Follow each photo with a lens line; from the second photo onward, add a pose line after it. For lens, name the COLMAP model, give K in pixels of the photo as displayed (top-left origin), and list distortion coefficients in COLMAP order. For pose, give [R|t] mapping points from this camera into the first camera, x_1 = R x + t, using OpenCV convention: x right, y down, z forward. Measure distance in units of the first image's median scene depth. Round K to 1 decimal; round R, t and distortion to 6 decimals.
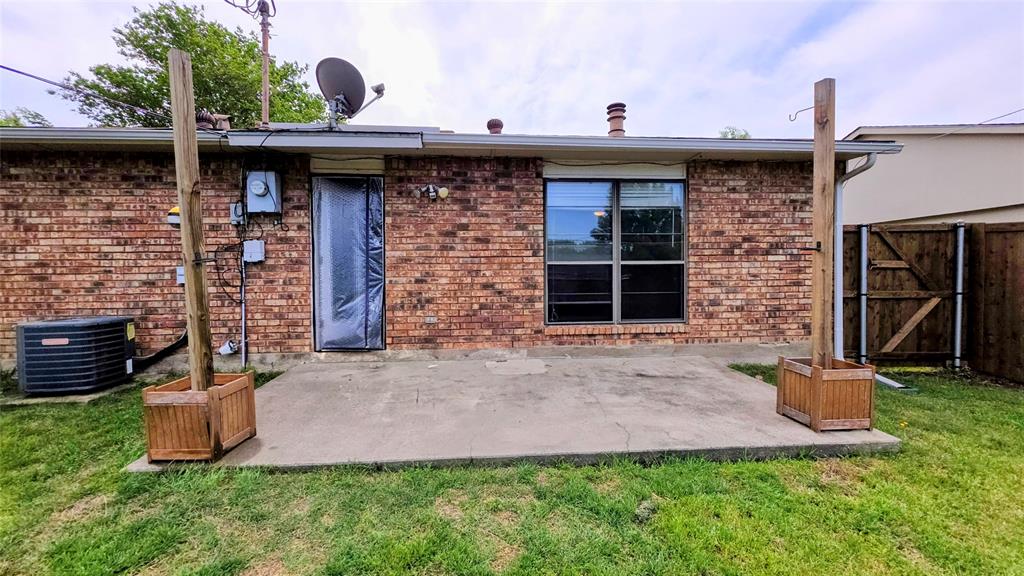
lens RADIAL K [[433.3, 0, 507.3], [0, 433.3, 290.3], [0, 0, 1]] dist [-0.003379, 0.000439]
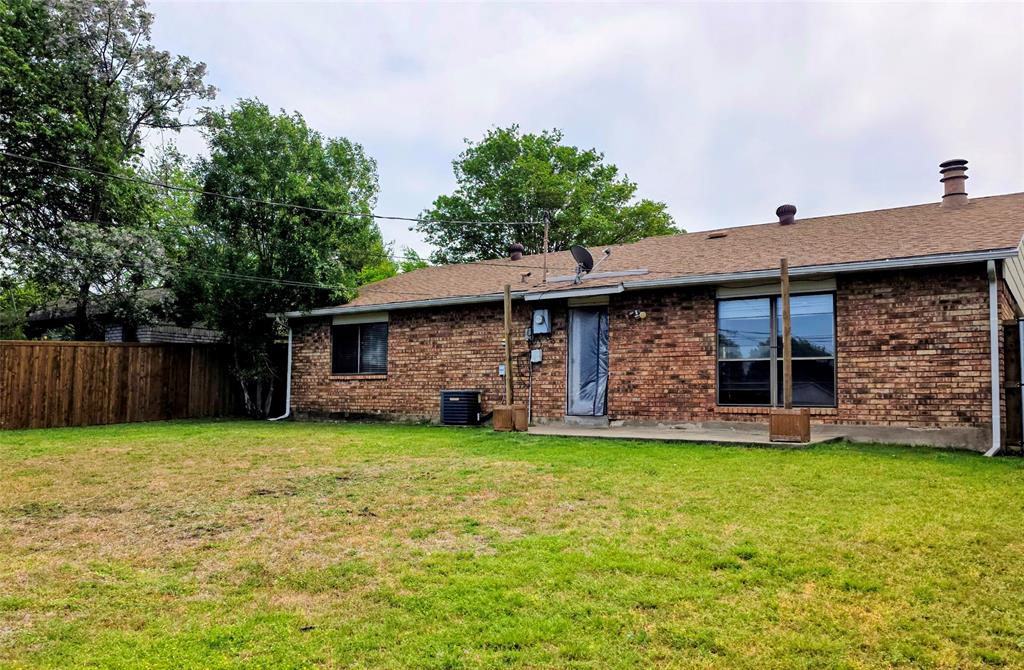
lens RADIAL K [[624.0, 0, 509.0], [0, 624.0, 344.1], [0, 0, 1]] dist [-0.001118, -0.000280]
pose [[0.817454, -0.032413, -0.575081, 0.696016], [-0.033099, 0.994122, -0.103079, 0.113149], [0.575042, 0.103297, 0.811577, -0.996234]]
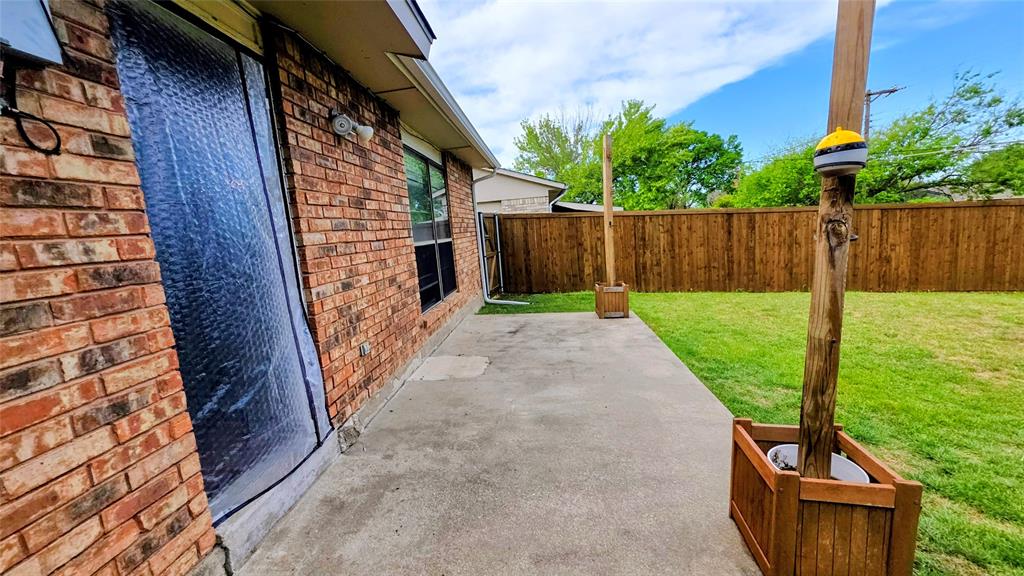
lens RADIAL K [[411.3, 0, 516.2], [0, 411.3, 288.1], [0, 0, 1]] dist [0.002703, -0.000098]
pose [[0.139621, -0.144987, 0.979533, -0.682445], [0.108859, 0.985474, 0.130350, -0.063090], [-0.984203, 0.088432, 0.153376, 0.693437]]
